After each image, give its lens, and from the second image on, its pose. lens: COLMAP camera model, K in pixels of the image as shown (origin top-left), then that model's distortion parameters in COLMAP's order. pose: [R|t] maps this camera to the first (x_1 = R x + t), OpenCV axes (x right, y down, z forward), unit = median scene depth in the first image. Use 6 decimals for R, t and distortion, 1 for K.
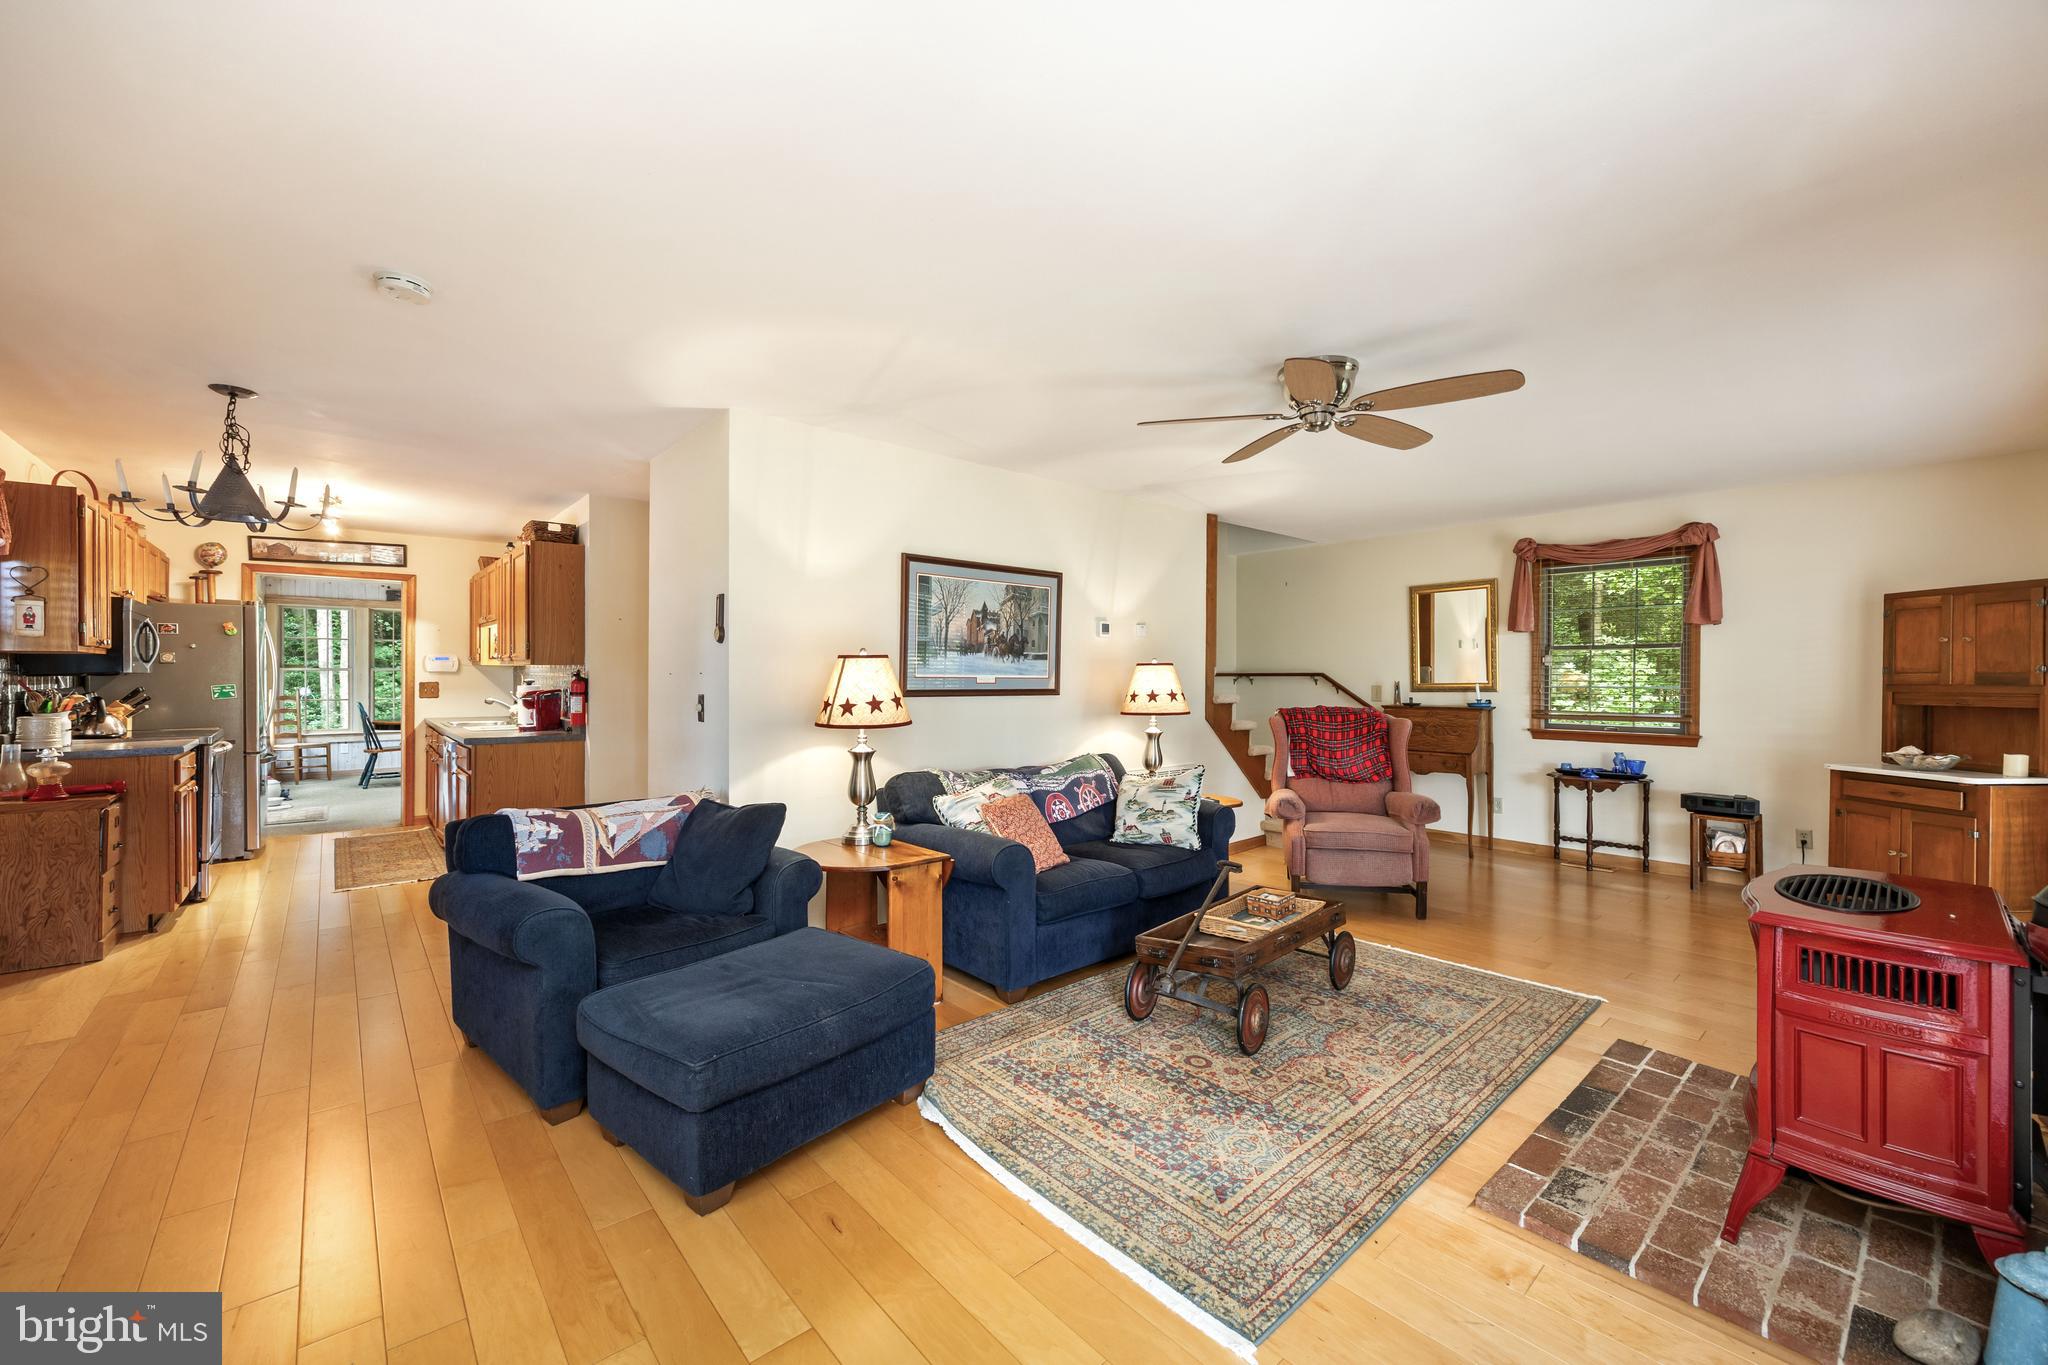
lens RADIAL K [[784.1, 0, 1015.6], [0, 784.1, 672.5], [0, 0, 1]] dist [-0.010789, 0.000671]
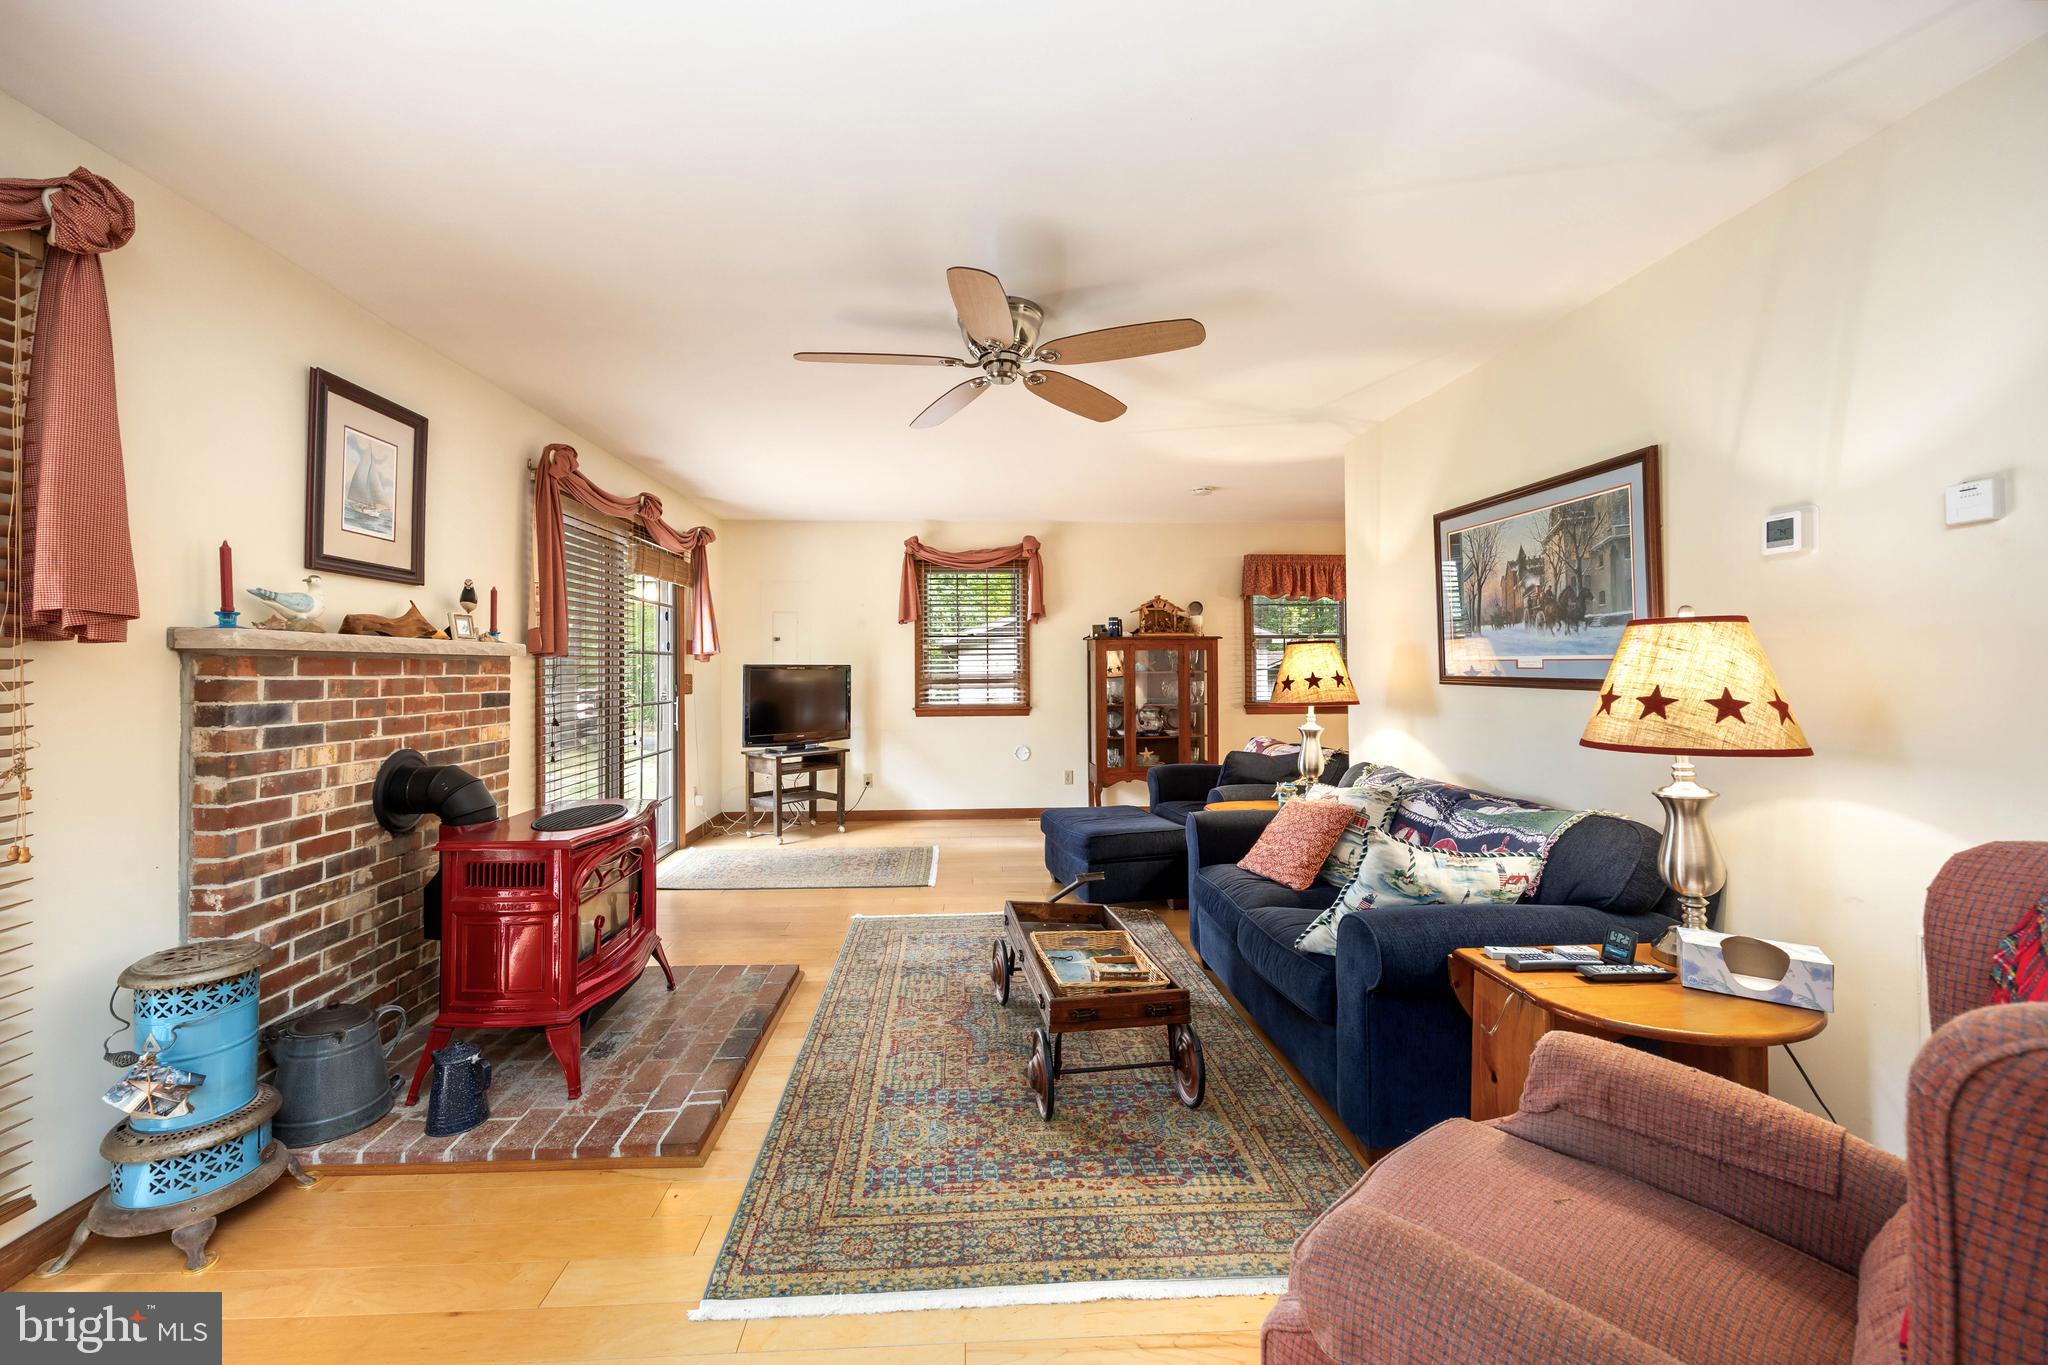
lens RADIAL K [[784.1, 0, 1027.1], [0, 784.1, 677.3], [0, 0, 1]] dist [-0.010789, 0.000671]
pose [[-0.618219, 0.000817, -0.786005, 0.734547], [-0.017187, 0.999746, 0.014558, 0.018896], [0.785818, 0.022509, -0.618048, 1.070088]]
